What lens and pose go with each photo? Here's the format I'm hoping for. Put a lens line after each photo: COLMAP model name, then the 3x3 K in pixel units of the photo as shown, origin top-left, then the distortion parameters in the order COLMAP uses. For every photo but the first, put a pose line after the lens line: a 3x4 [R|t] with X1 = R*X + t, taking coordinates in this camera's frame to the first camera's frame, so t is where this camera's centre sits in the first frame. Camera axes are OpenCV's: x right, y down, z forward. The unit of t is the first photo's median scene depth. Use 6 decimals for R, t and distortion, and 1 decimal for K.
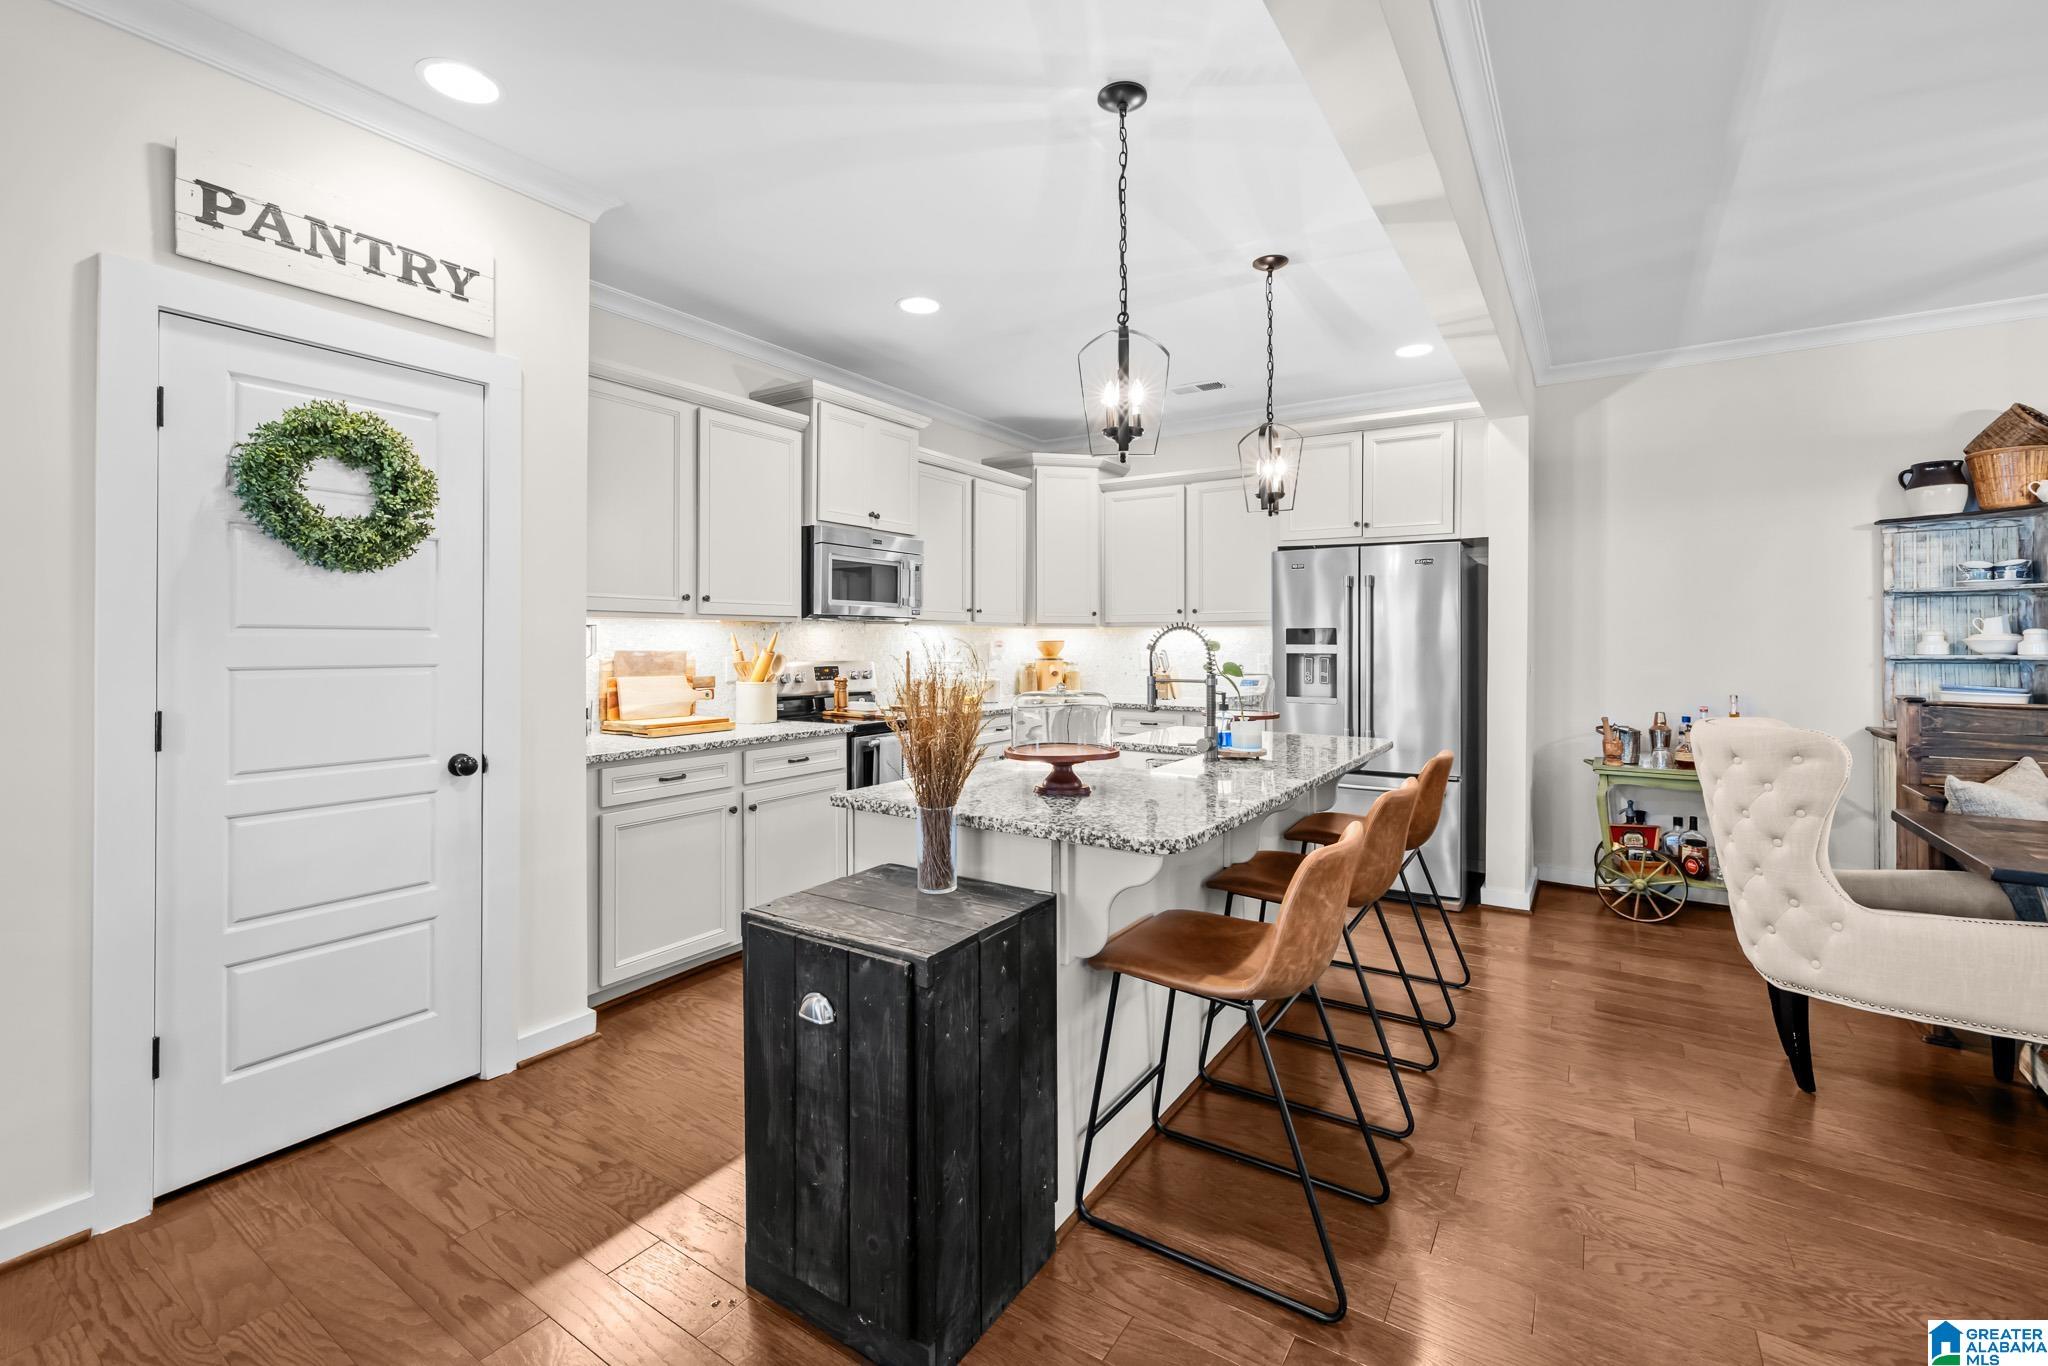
lens RADIAL K [[882.5, 0, 1018.9], [0, 882.5, 634.7], [0, 0, 1]] dist [0.006643, -0.000141]
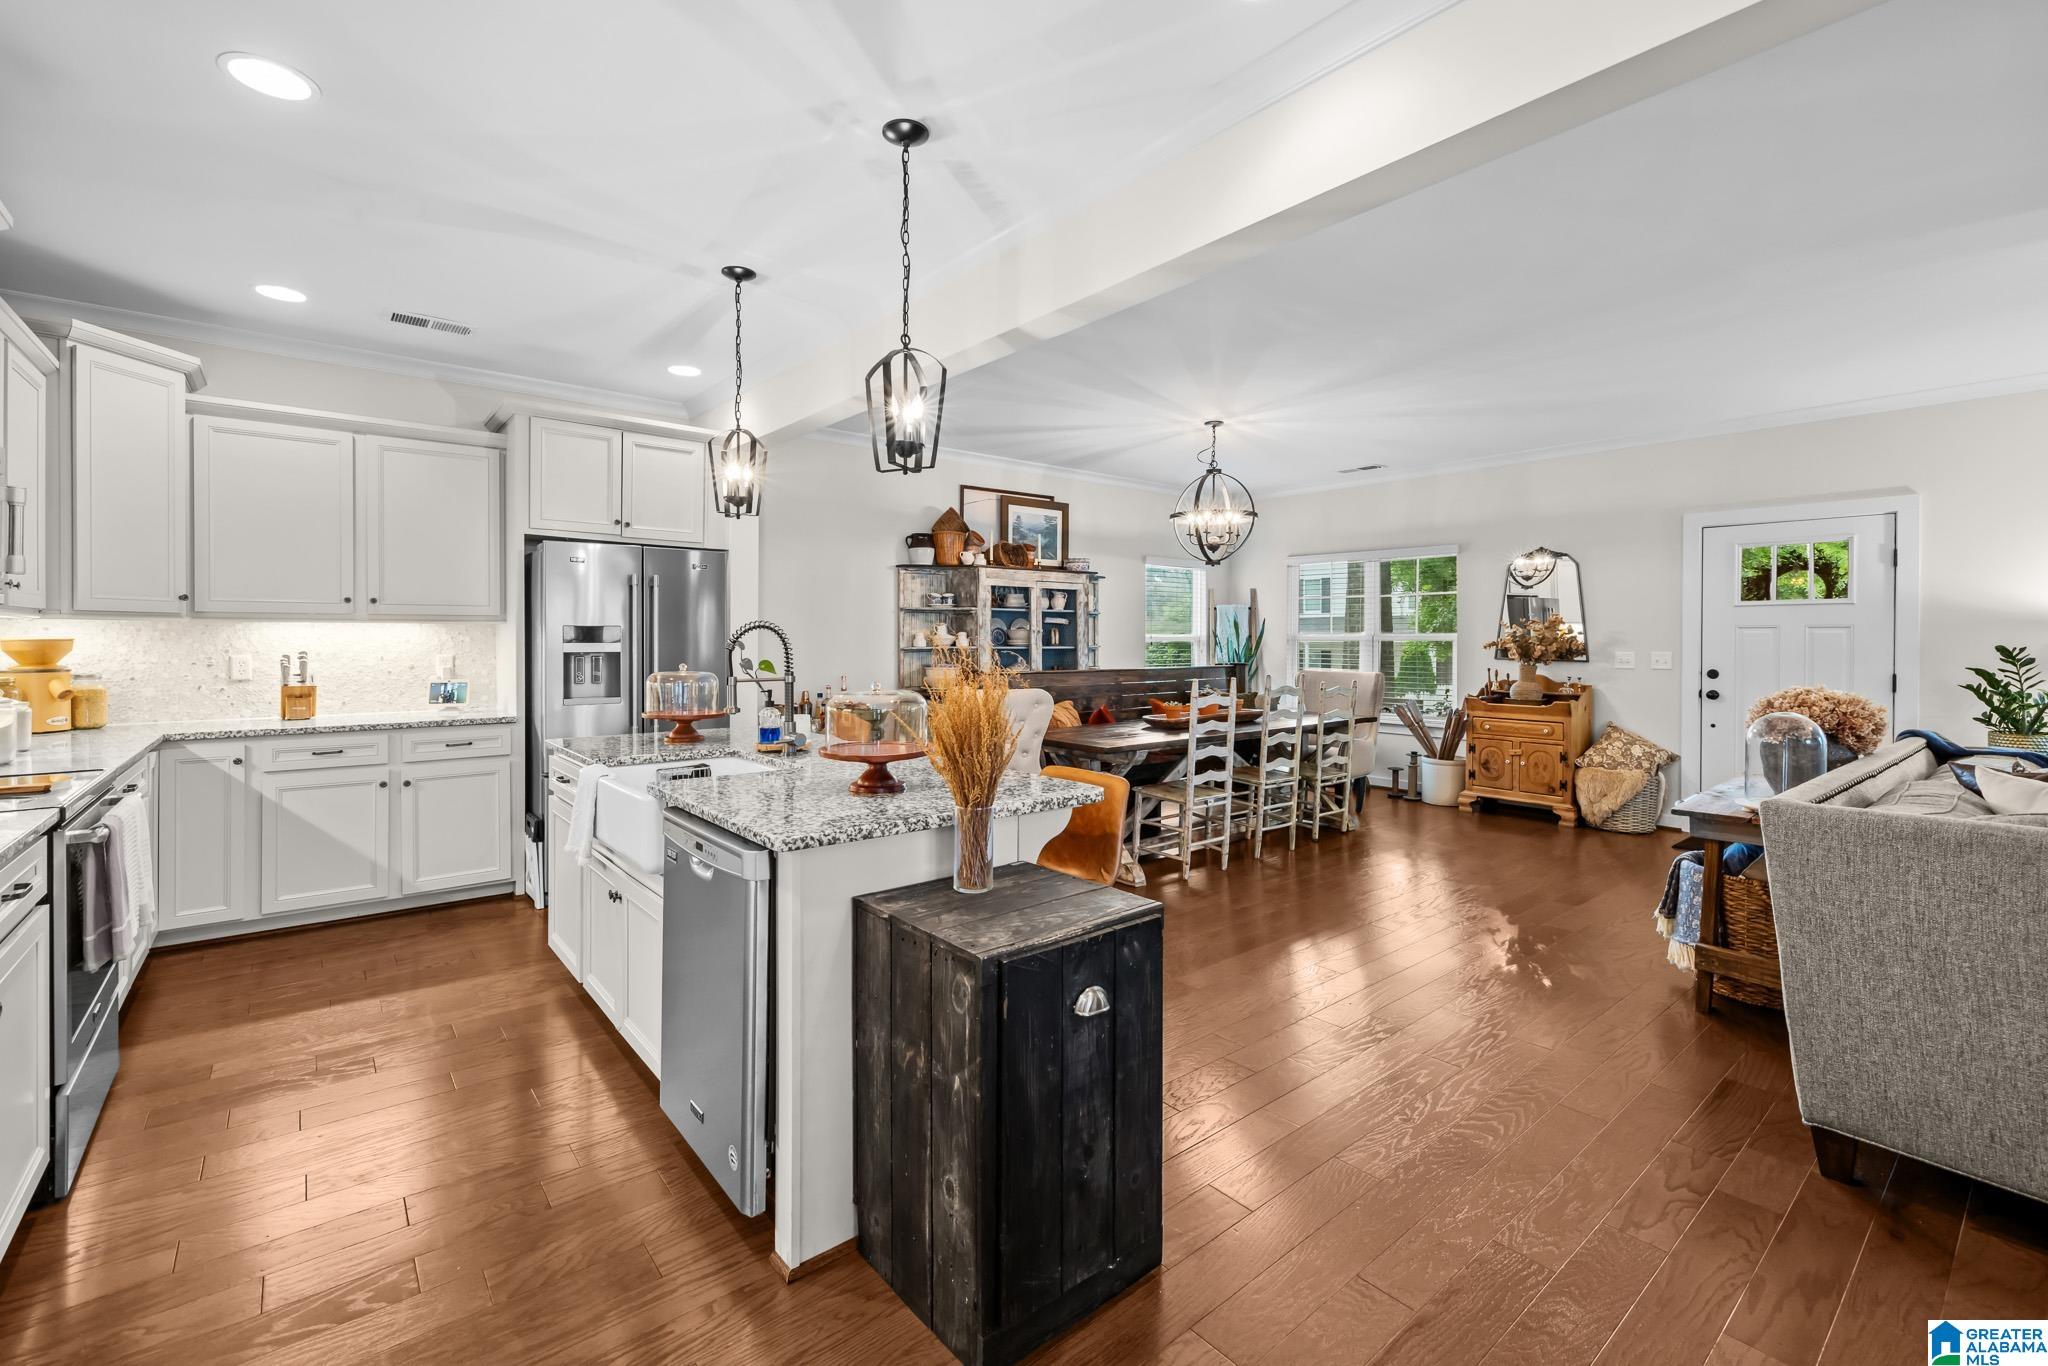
lens RADIAL K [[882.5, 0, 994.8], [0, 882.5, 641.5], [0, 0, 1]] dist [0.006643, -0.000141]
pose [[0.304682, -0.003856, 0.952446, -0.549642], [-0.006652, 0.999959, 0.006176, 0.001051], [-0.952431, -0.008217, 0.304644, 0.357170]]
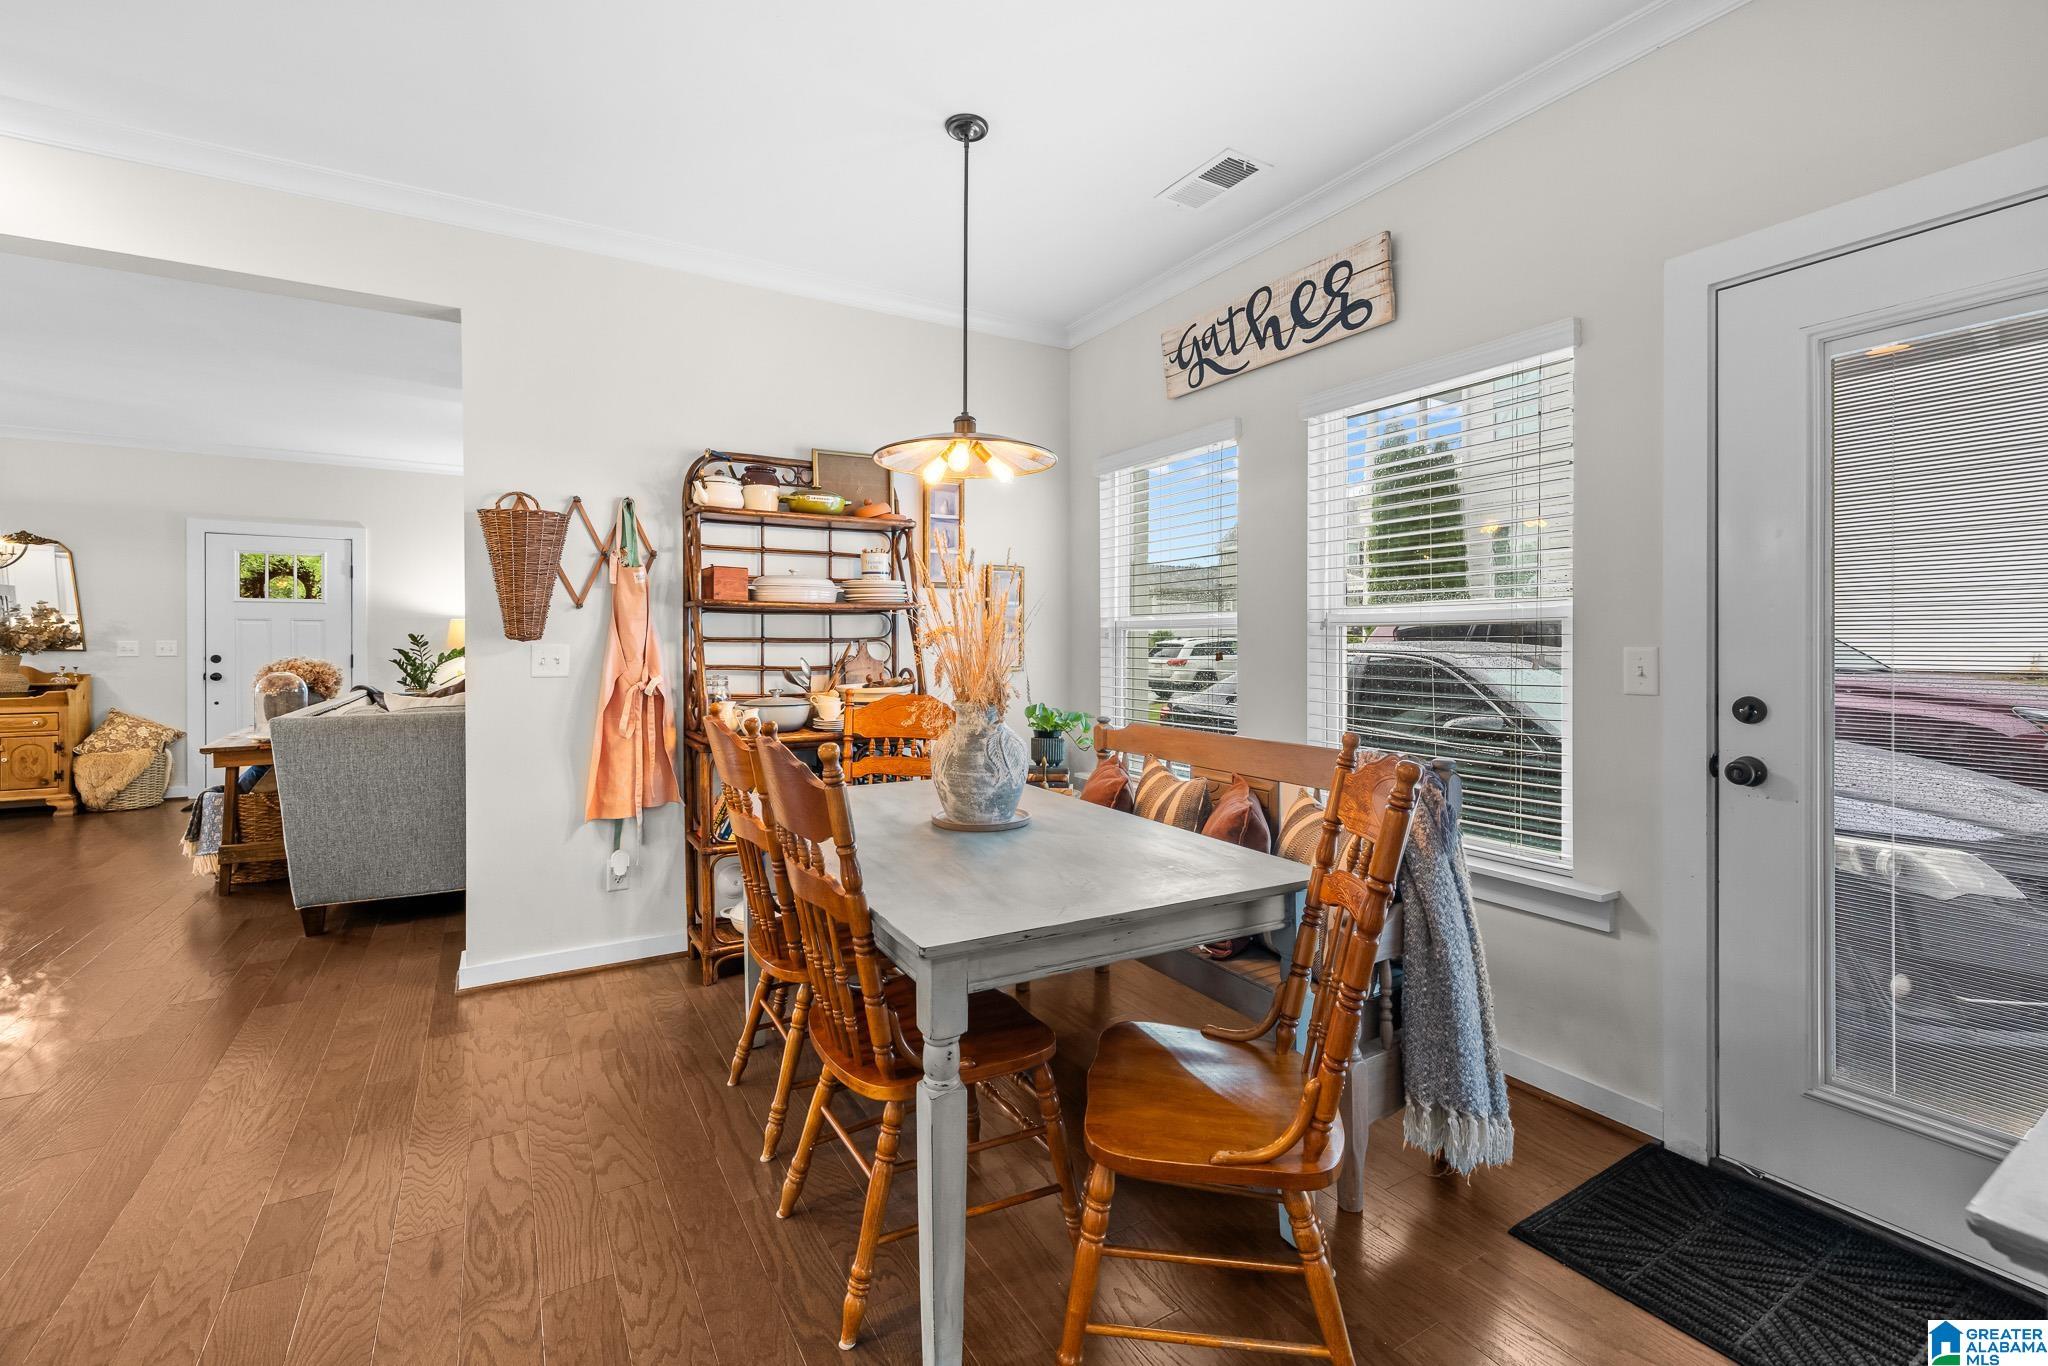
lens RADIAL K [[882.5, 0, 1023.8], [0, 882.5, 647.8], [0, 0, 1]] dist [0.006643, -0.000141]
pose [[-0.901757, -0.004842, 0.432217, -0.975816], [-0.003318, 0.999985, 0.004279, 0.023495], [-0.432232, 0.002425, -0.901759, 0.559868]]
